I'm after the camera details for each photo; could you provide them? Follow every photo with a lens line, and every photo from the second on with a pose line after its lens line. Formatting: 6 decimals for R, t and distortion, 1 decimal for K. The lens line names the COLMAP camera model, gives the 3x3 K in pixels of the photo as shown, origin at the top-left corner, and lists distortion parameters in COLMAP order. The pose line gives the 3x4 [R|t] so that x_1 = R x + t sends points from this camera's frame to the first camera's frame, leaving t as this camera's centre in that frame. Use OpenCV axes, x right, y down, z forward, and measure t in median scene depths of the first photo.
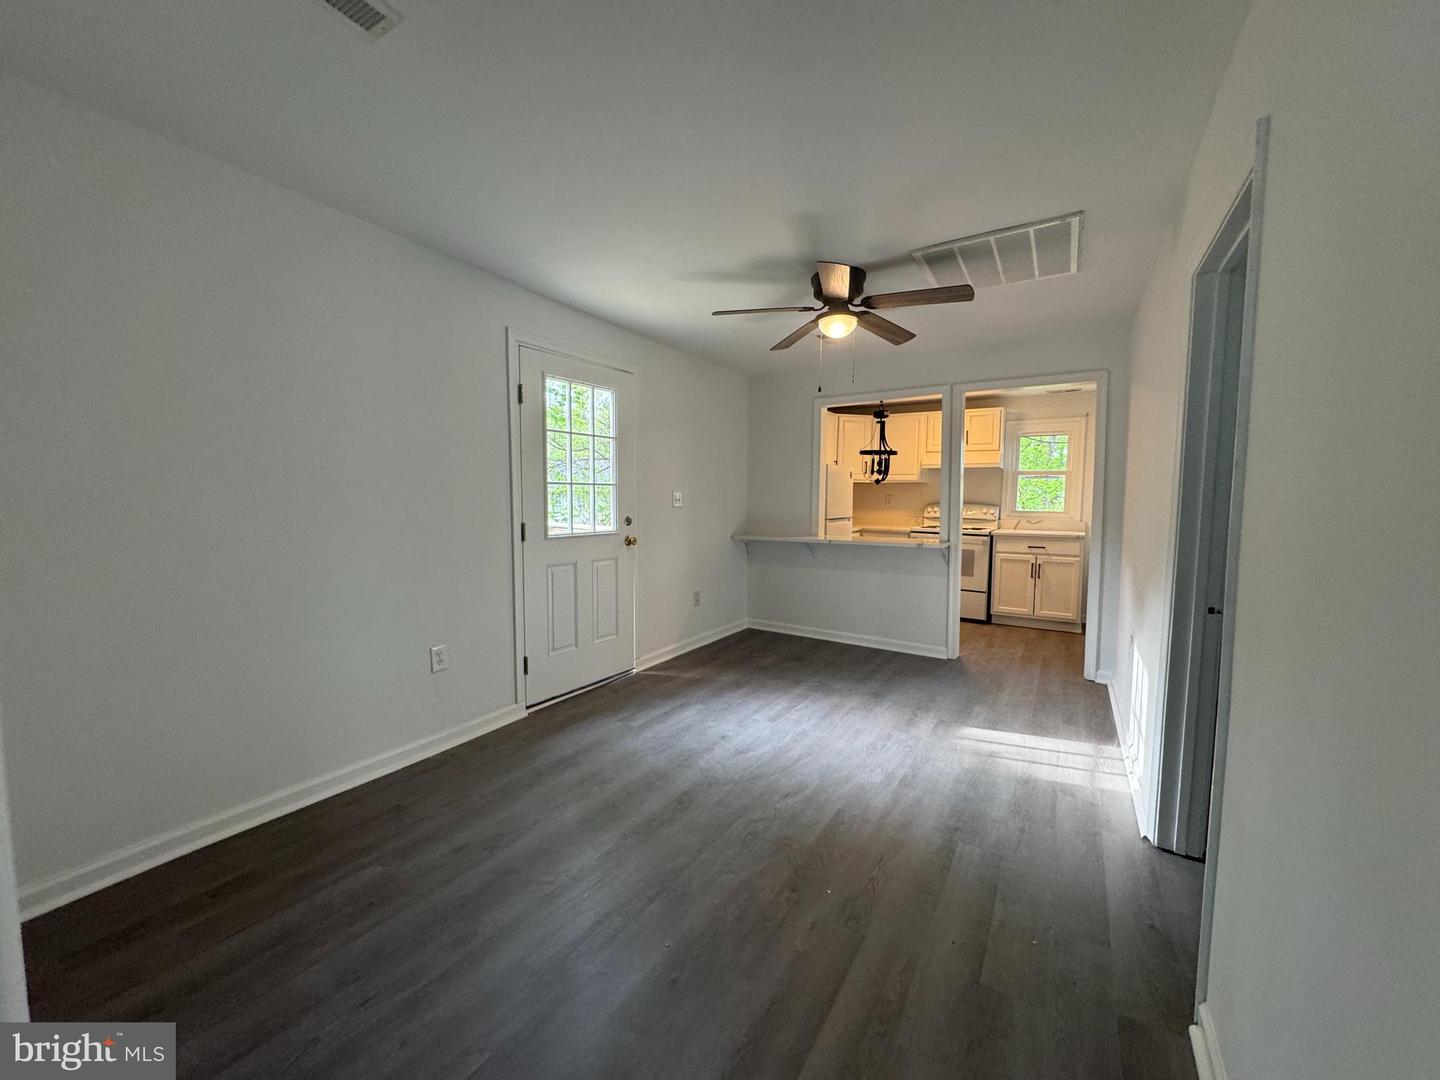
lens RADIAL K [[574.3, 0, 720.9], [0, 574.3, 537.9], [0, 0, 1]] dist [-0.000793, 0.000288]
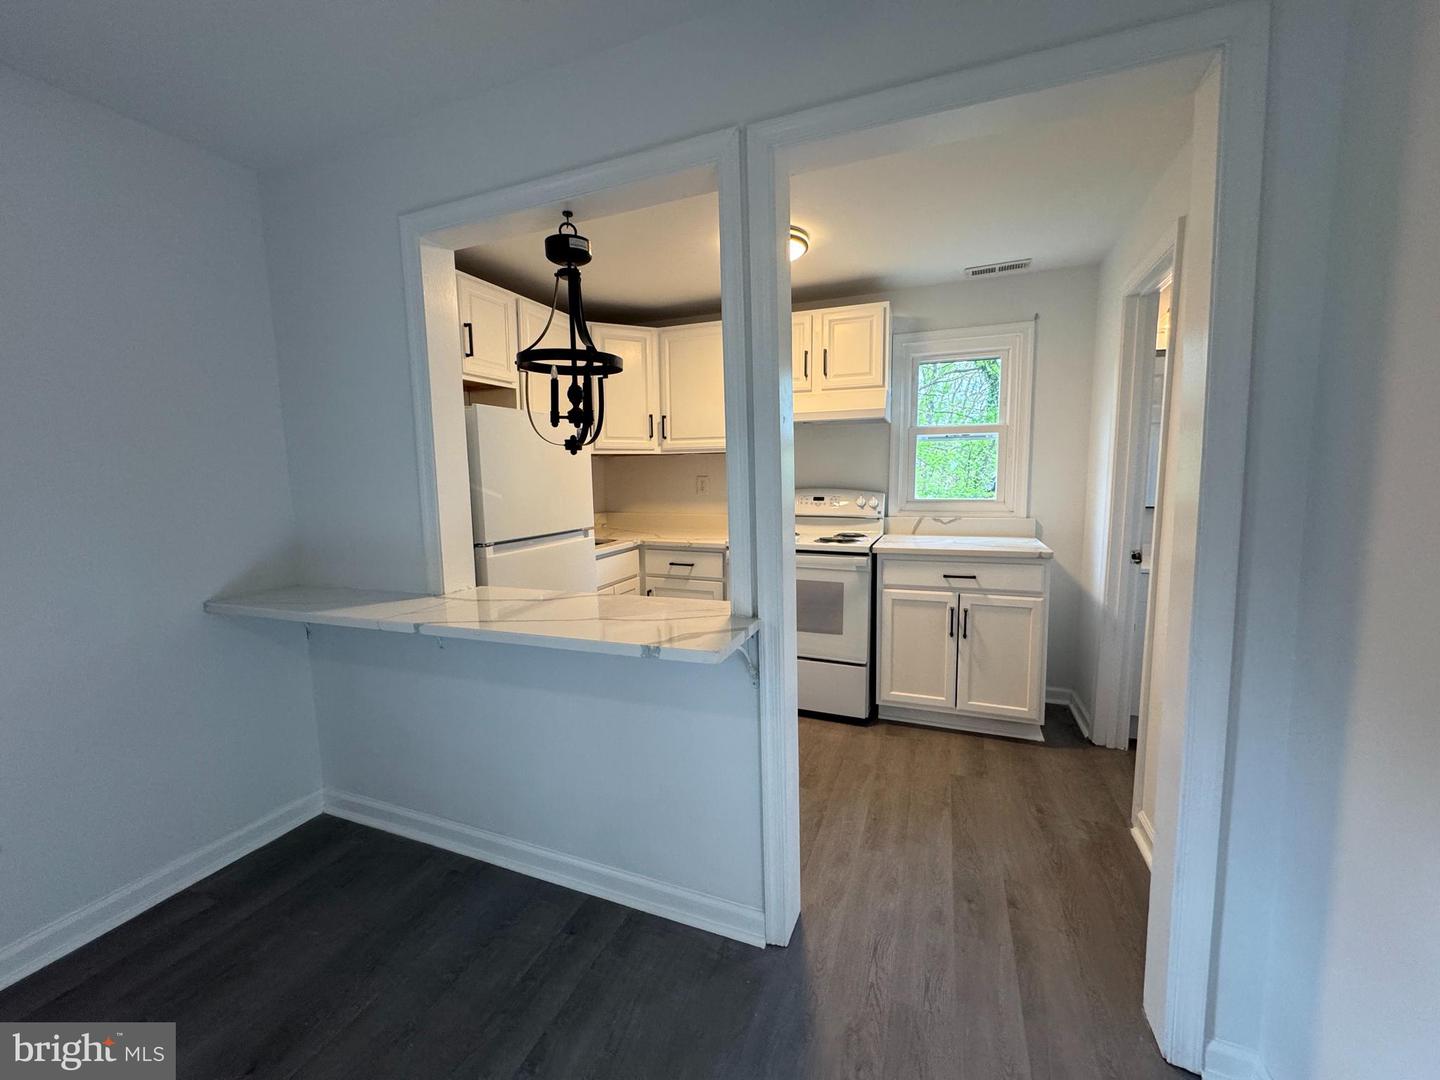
lens RADIAL K [[574.3, 0, 717.8], [0, 574.3, 538.8], [0, 0, 1]] dist [-0.000793, 0.000288]
pose [[0.983922, -0.043798, 0.173148, 0.250414], [0.037392, 0.998496, 0.040087, -0.042632], [-0.174643, -0.032968, 0.984080, 0.529736]]
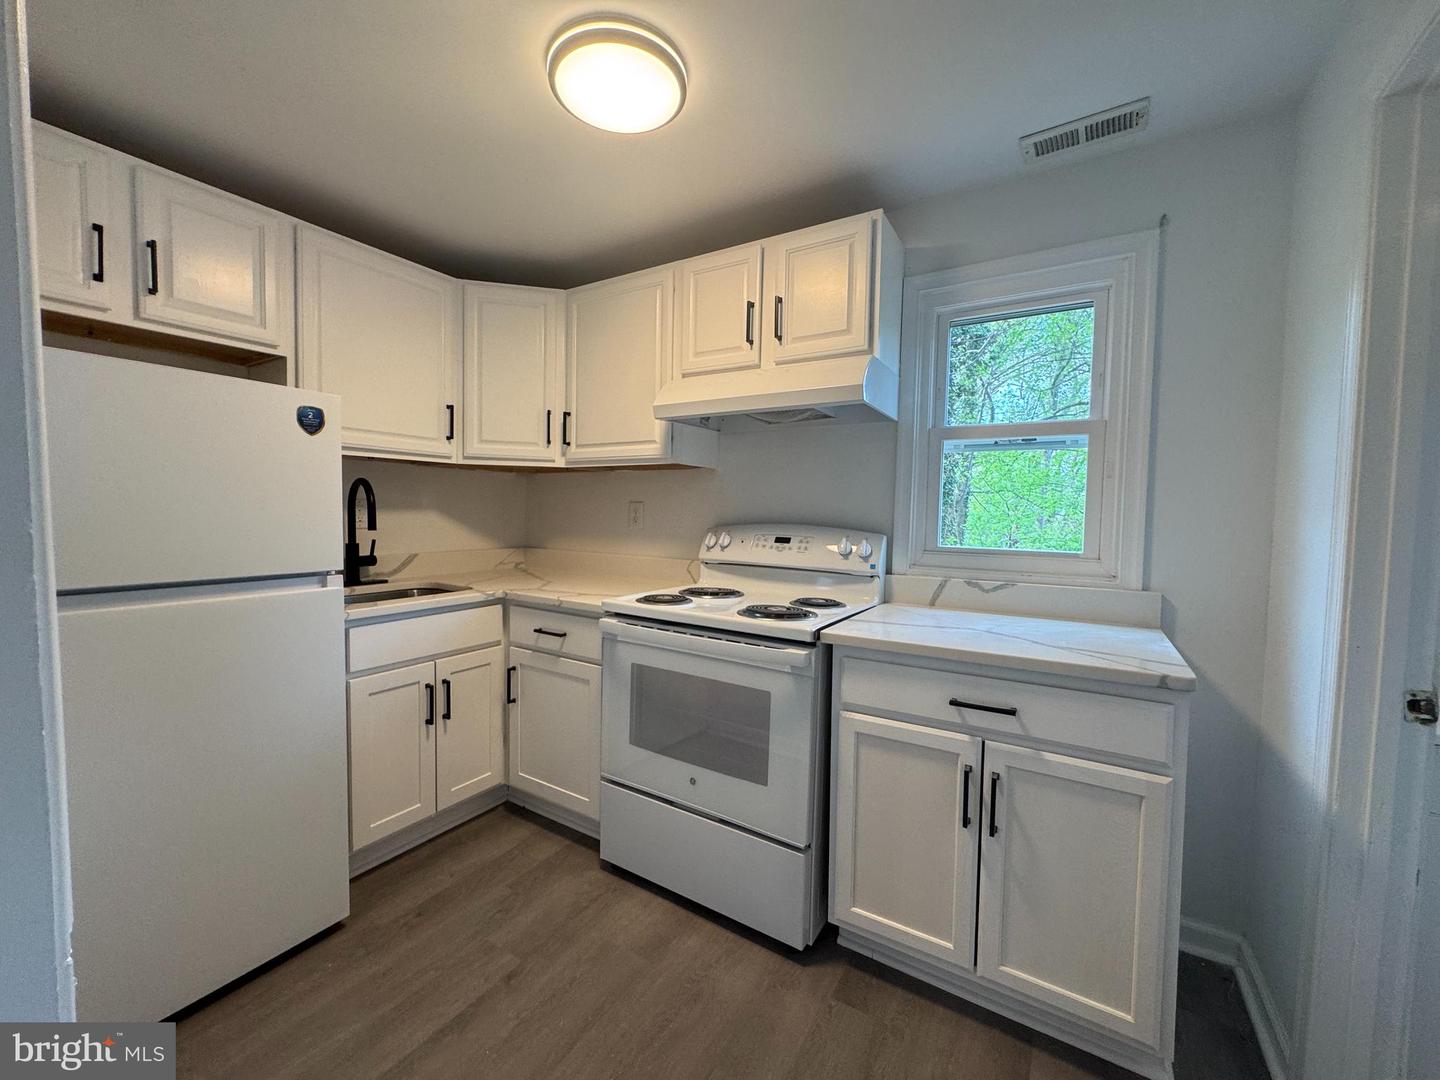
lens RADIAL K [[574.3, 0, 718.4], [0, 574.3, 539.9], [0, 0, 1]] dist [-0.000793, 0.000288]
pose [[0.999977, 0.006420, 0.002233, 0.420561], [-0.006359, 0.999634, -0.026303, -0.046279], [-0.002401, 0.026288, 0.999652, 0.726872]]
